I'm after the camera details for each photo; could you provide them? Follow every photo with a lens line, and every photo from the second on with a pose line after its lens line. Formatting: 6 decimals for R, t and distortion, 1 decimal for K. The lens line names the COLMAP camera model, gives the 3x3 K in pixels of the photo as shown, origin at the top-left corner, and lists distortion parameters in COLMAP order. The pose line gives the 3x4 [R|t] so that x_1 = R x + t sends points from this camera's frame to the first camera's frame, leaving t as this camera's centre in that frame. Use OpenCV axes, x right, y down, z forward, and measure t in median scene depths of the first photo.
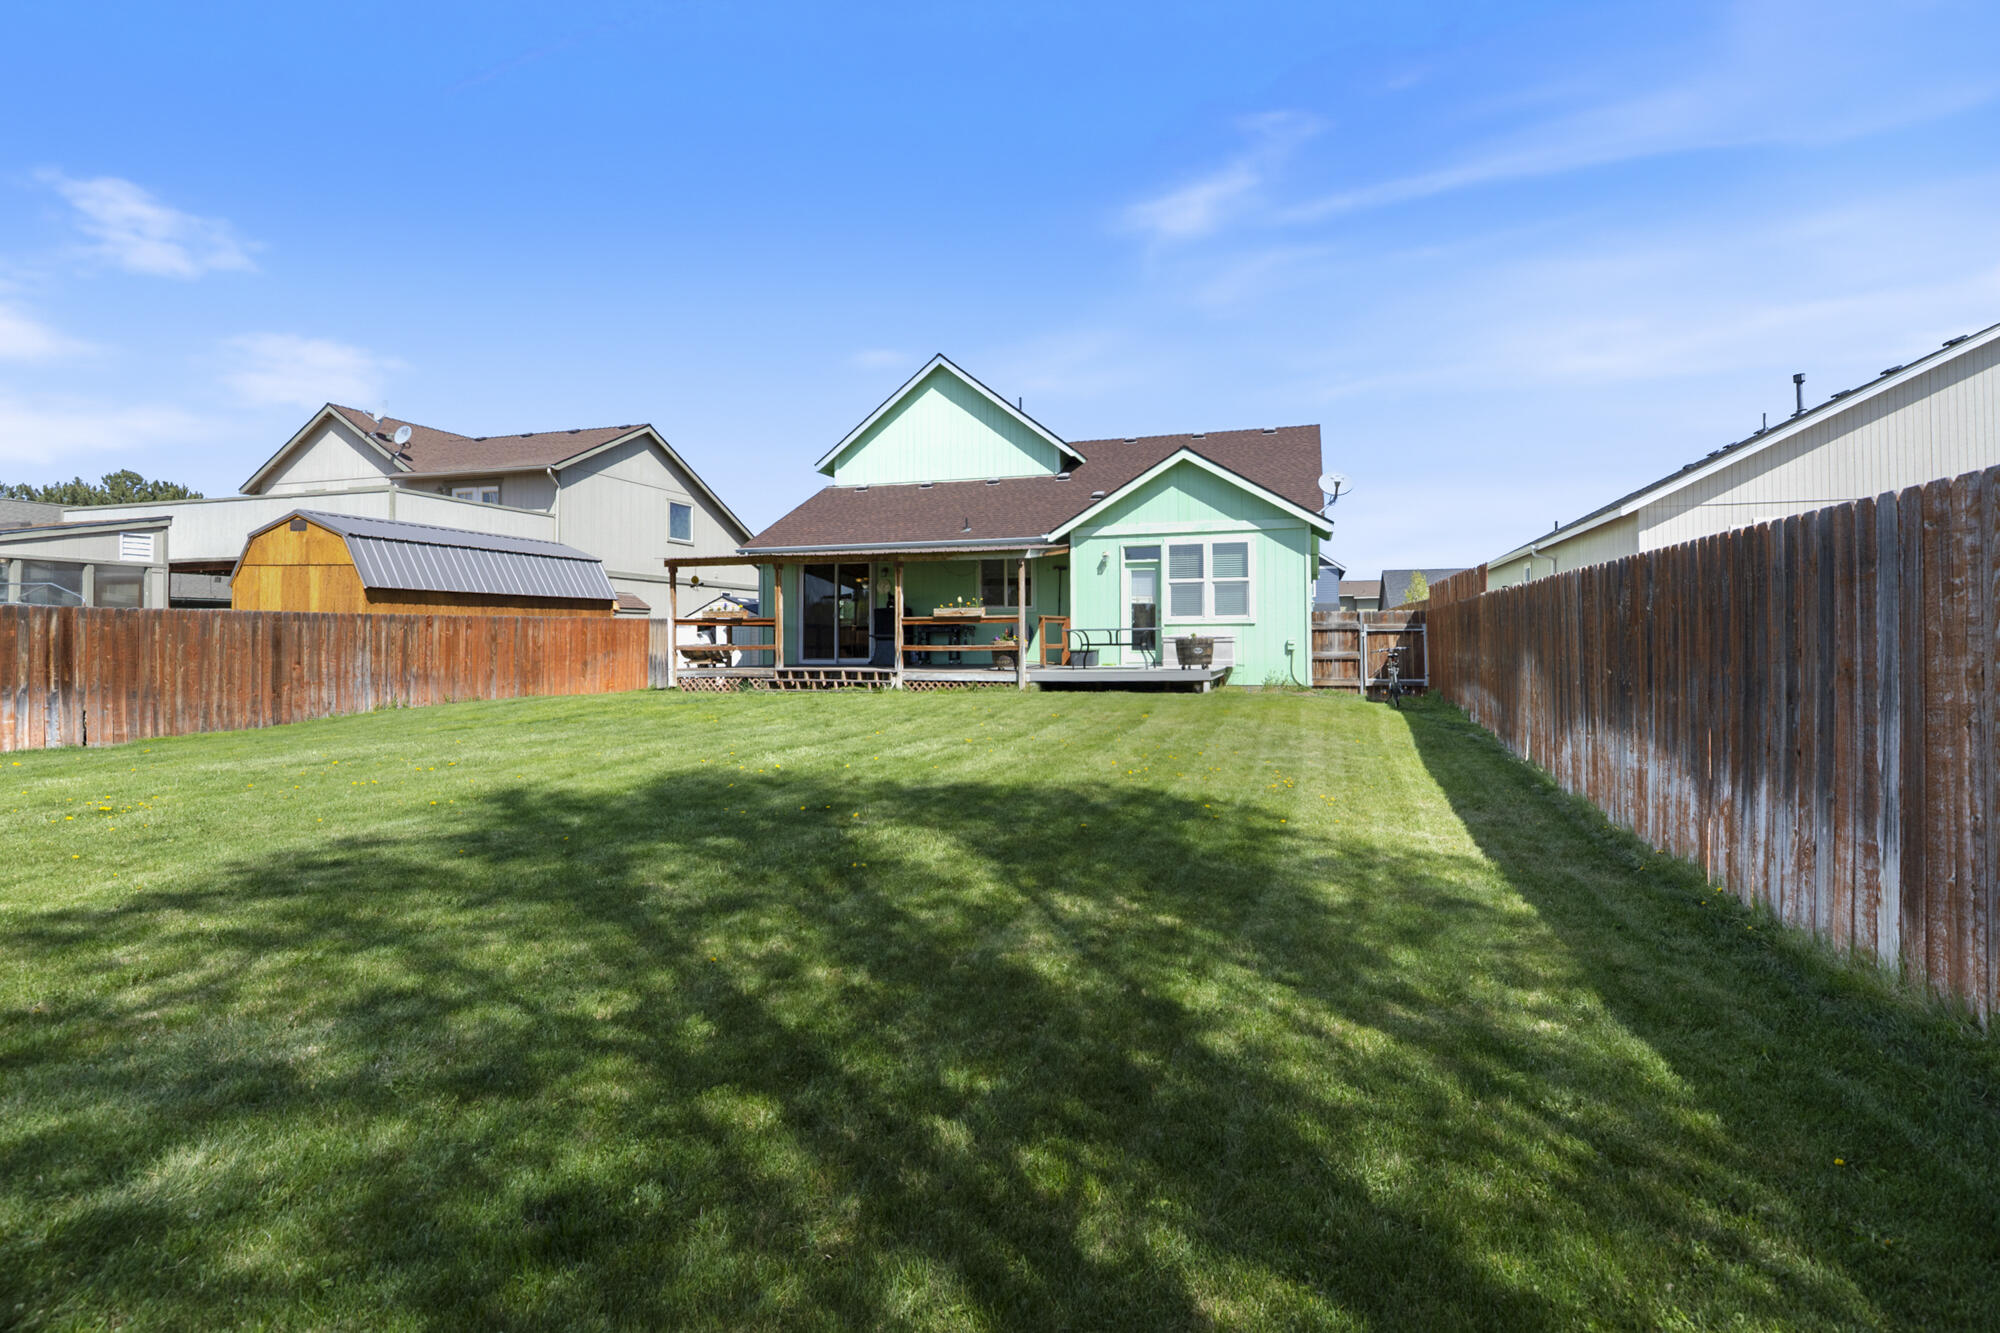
lens RADIAL K [[955.2, 0, 1002.9], [0, 955.2, 617.7], [0, 0, 1]] dist [0.005214, 0.000162]
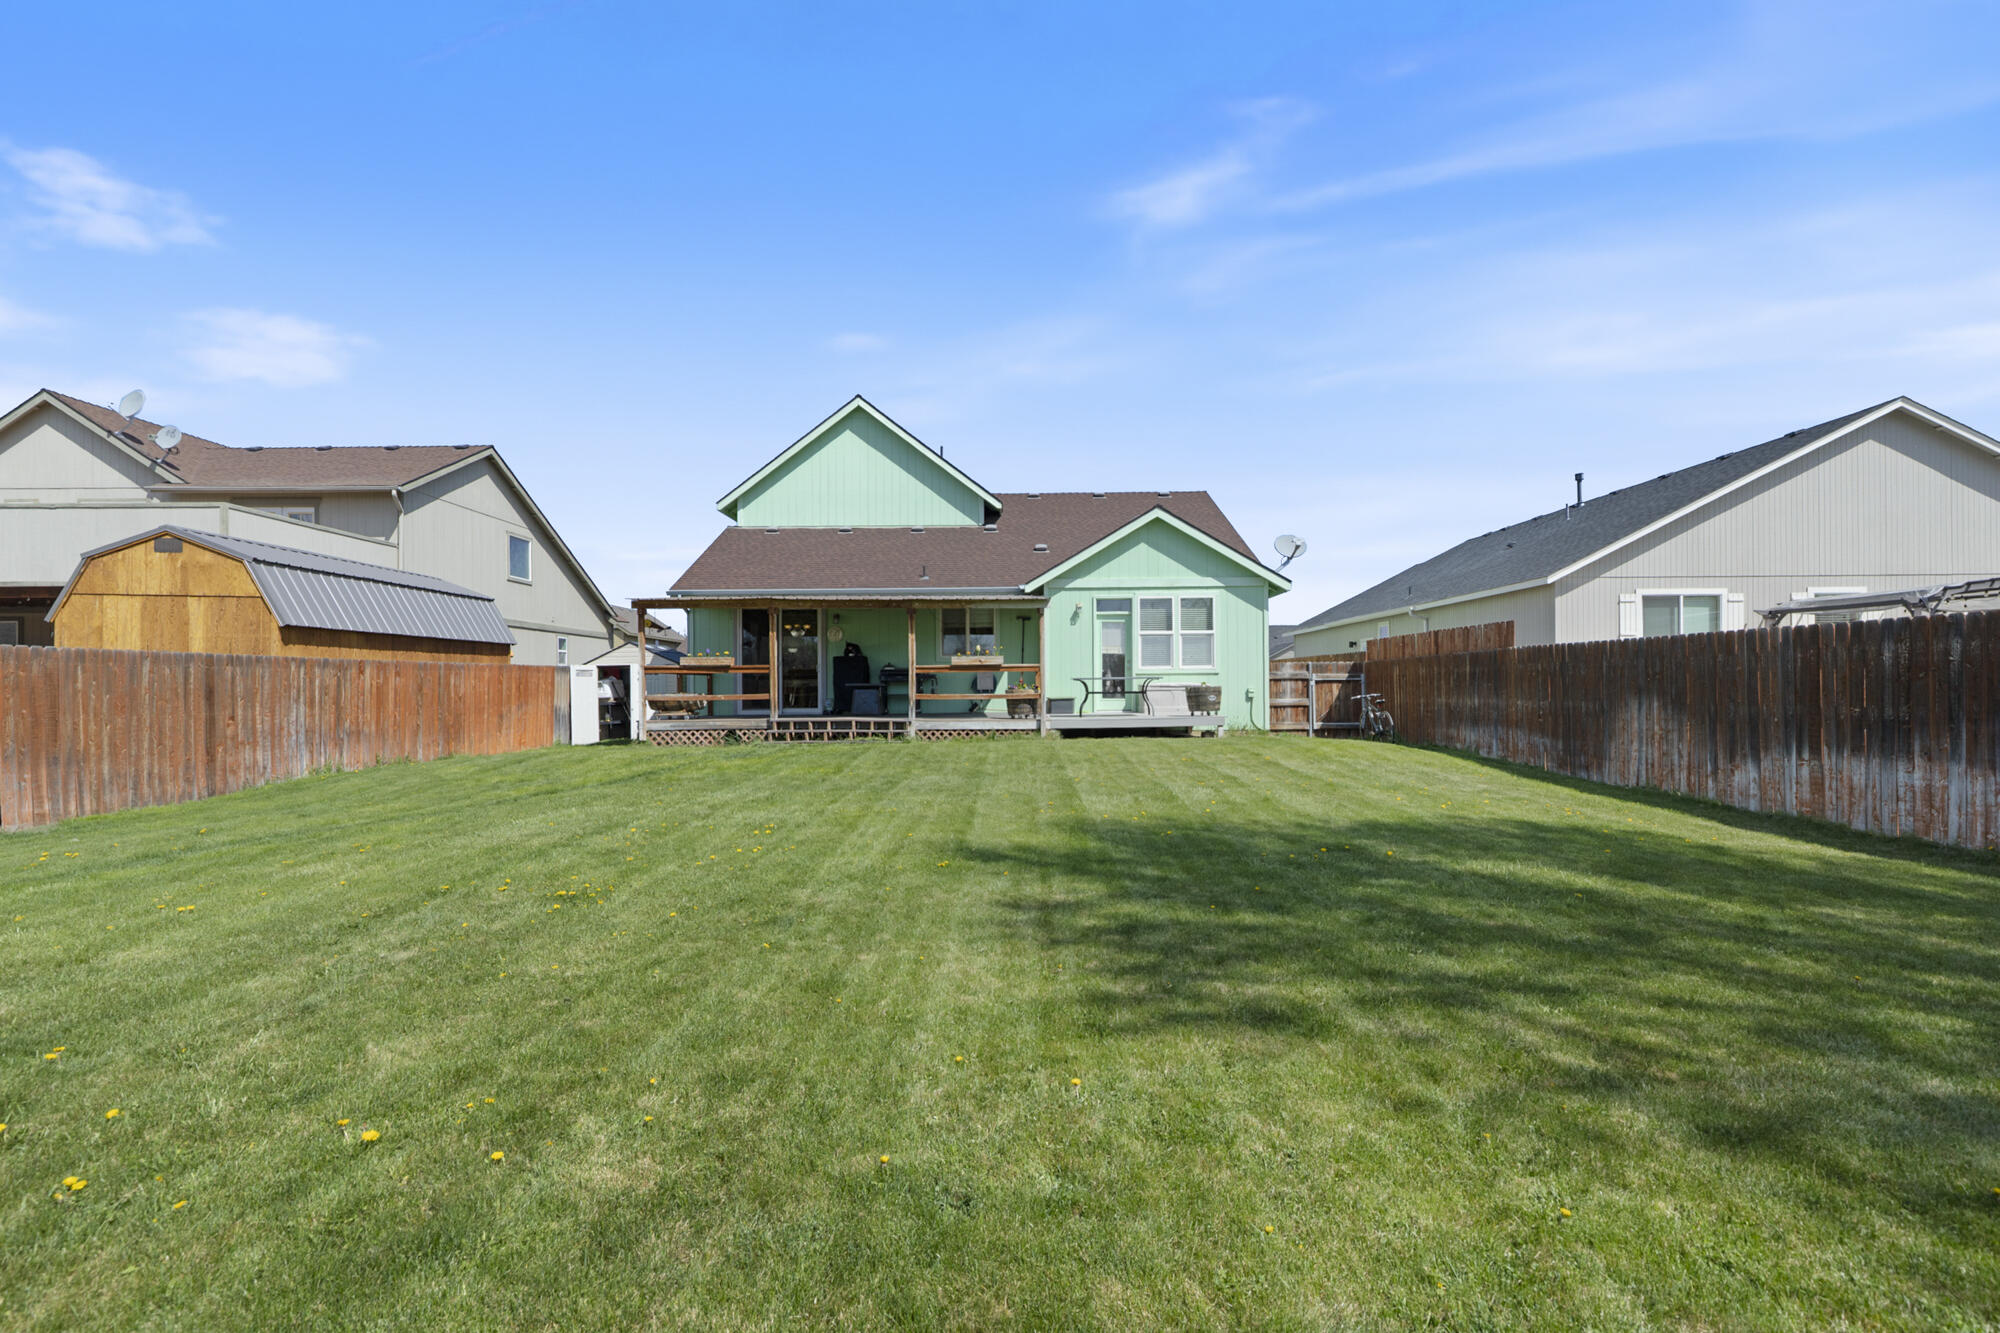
lens RADIAL K [[945.4, 0, 1007.6], [0, 945.4, 672.2], [0, 0, 1]] dist [0.005367, -0.000187]
pose [[0.958810, 0.003495, 0.284027, -0.274420], [-0.004675, 0.999983, 0.003477, 0.002482], [-0.284010, -0.004661, 0.958810, 0.043271]]
